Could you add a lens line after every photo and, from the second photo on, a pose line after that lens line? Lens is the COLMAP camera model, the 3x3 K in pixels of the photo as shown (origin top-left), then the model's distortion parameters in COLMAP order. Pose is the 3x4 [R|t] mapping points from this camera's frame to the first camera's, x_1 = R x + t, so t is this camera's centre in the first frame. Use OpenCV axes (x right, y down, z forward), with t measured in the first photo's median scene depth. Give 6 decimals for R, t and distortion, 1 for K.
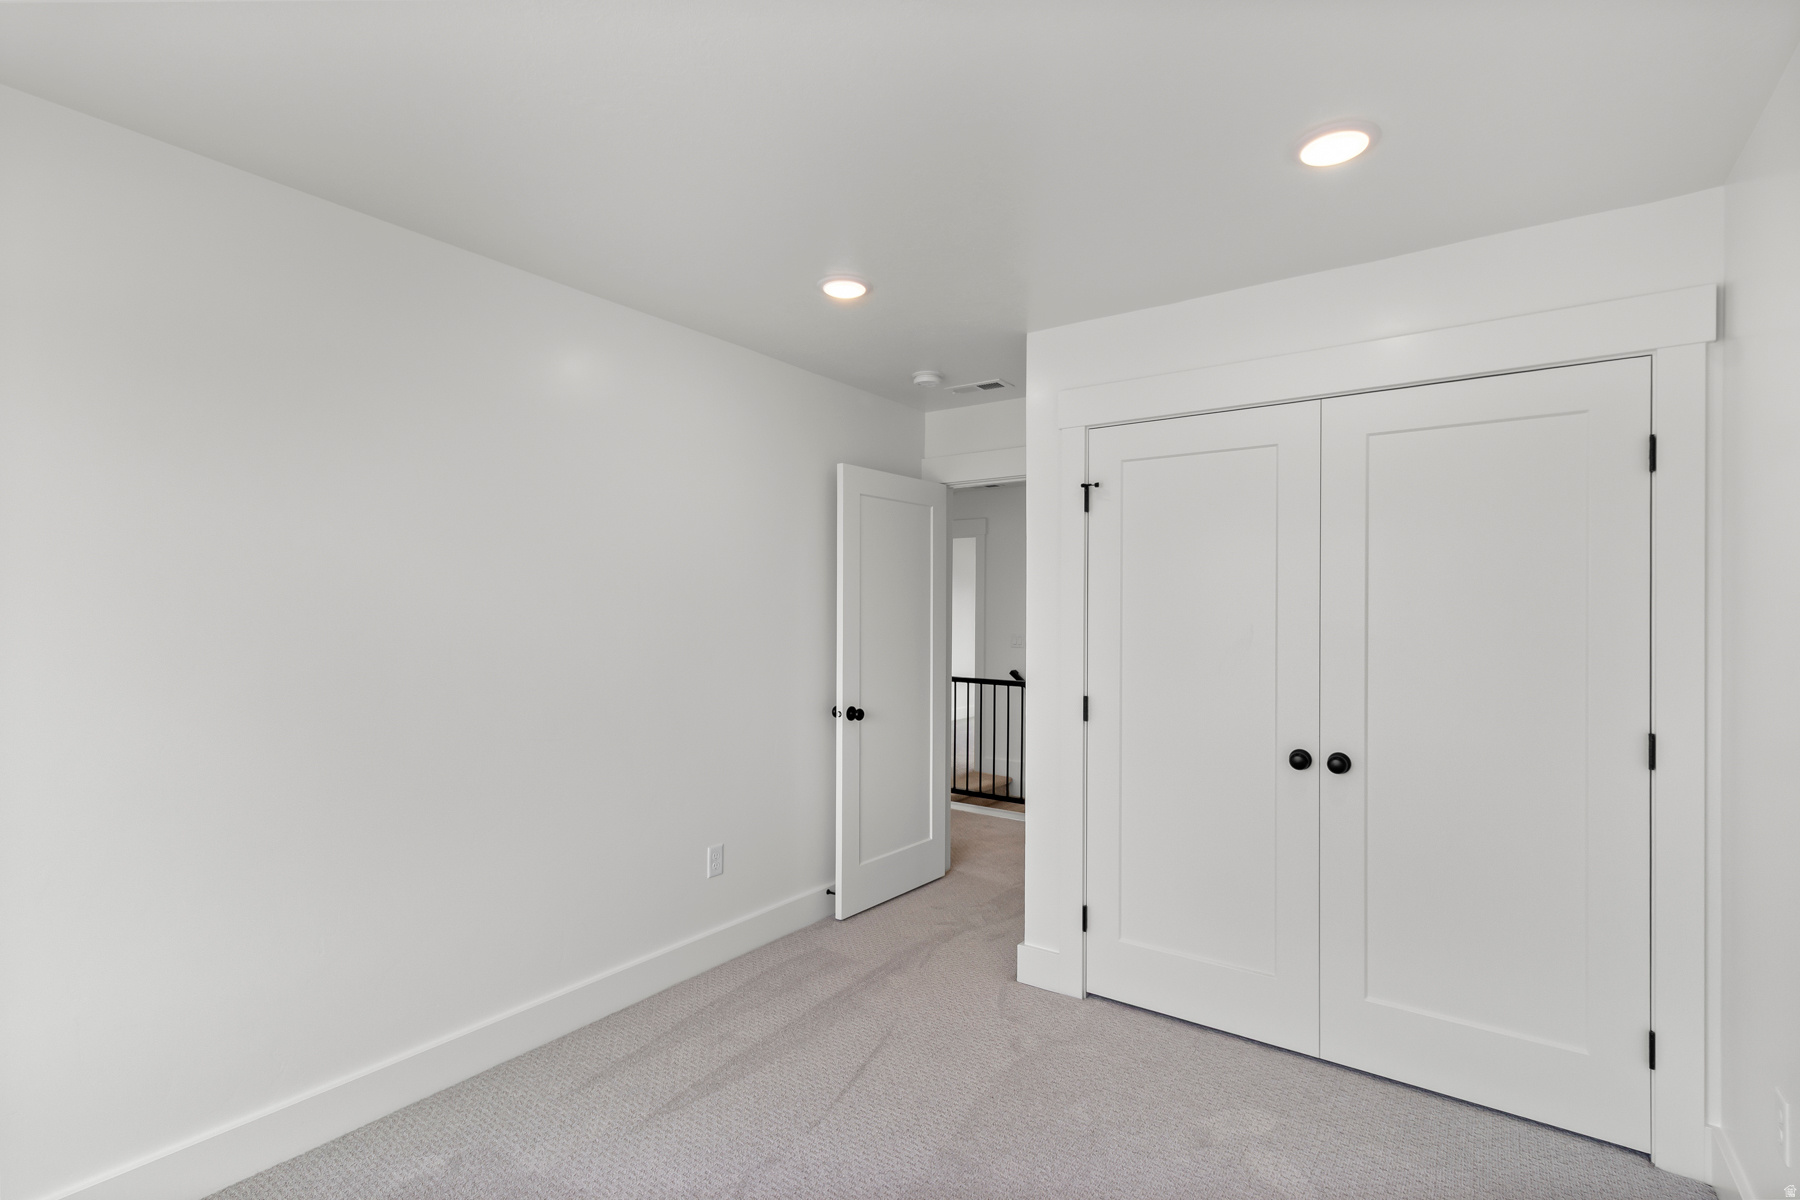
lens RADIAL K [[842.0, 0, 903.9], [0, 842.0, 606.9], [0, 0, 1]] dist [-0.000096, 0.000232]
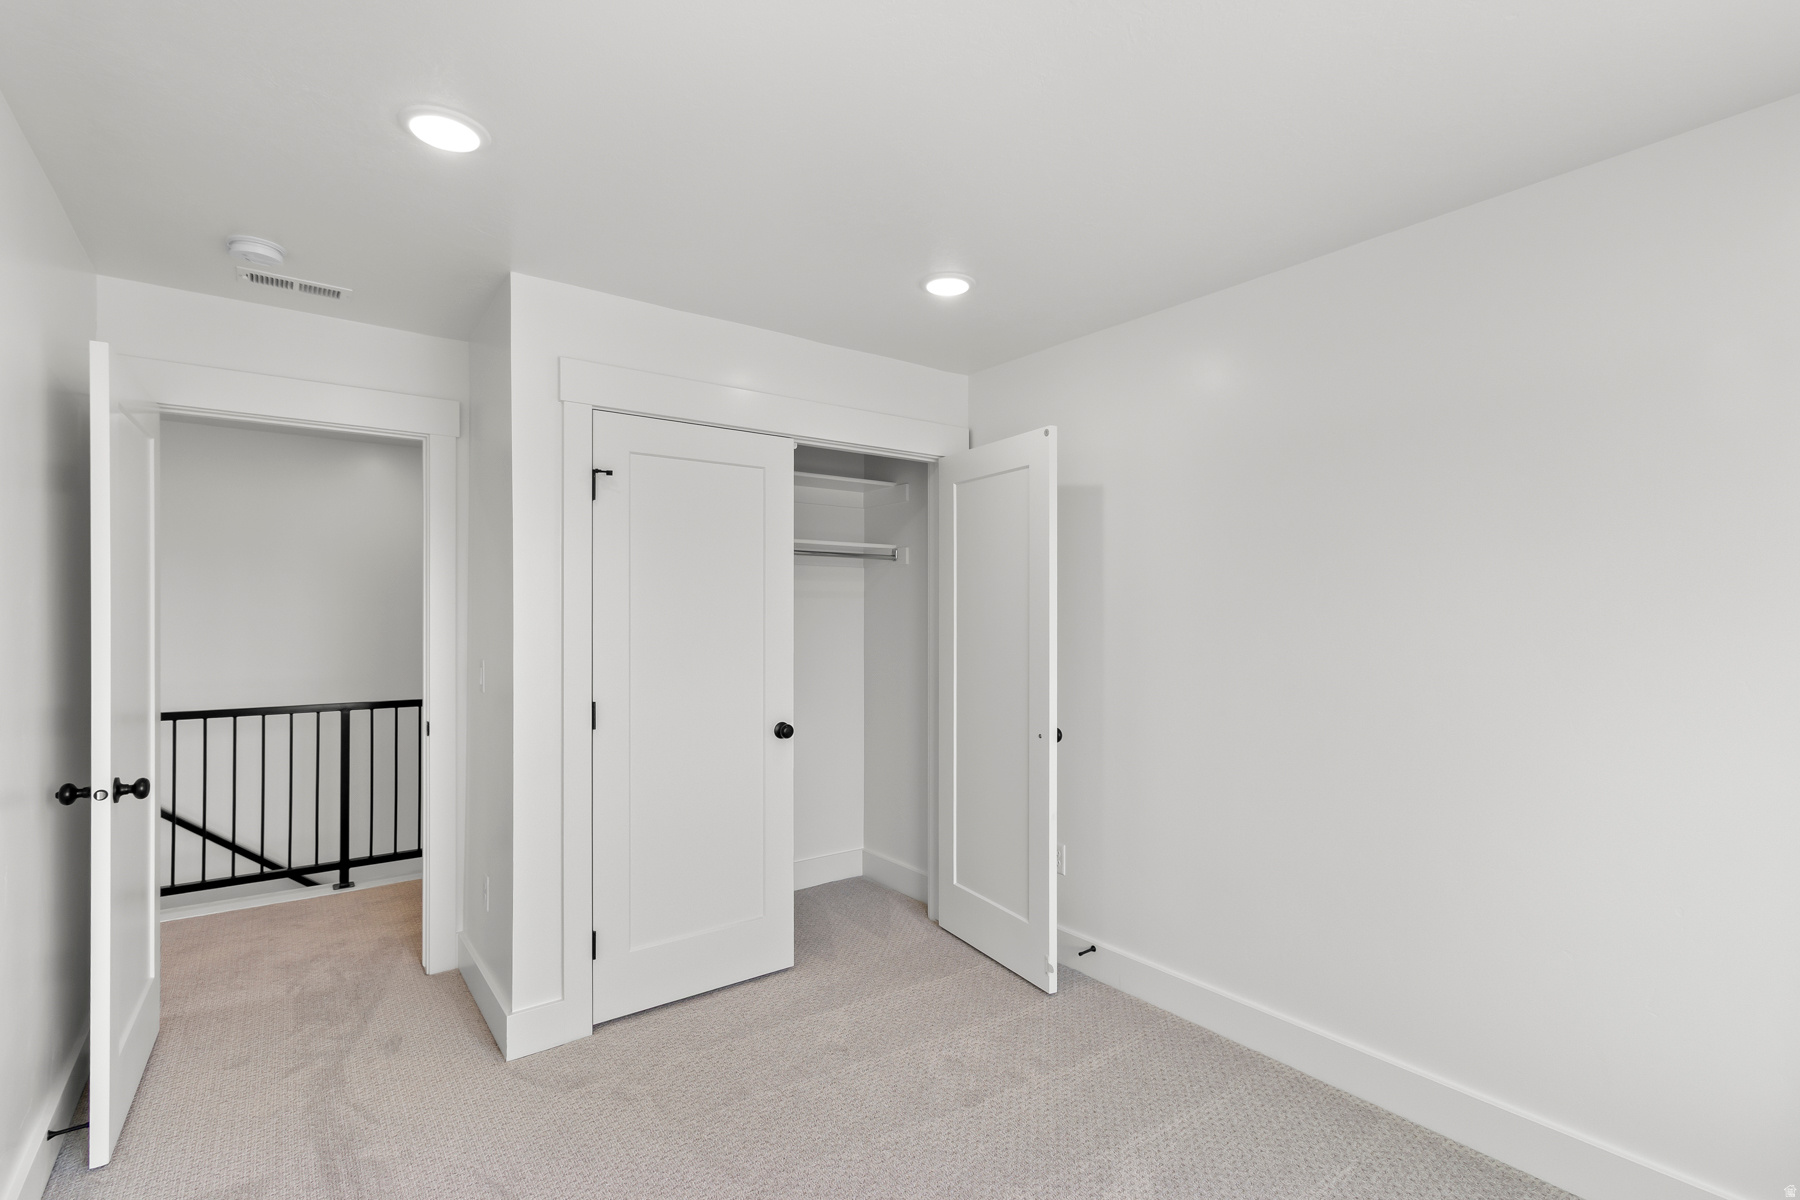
lens RADIAL K [[842.0, 0, 903.9], [0, 842.0, 606.9], [0, 0, 1]] dist [-0.000096, 0.000232]
pose [[0.290217, -0.004823, 0.956949, -0.568580], [-0.006534, 0.999954, 0.007021, -0.005943], [-0.956938, -0.008291, 0.290172, 0.422232]]
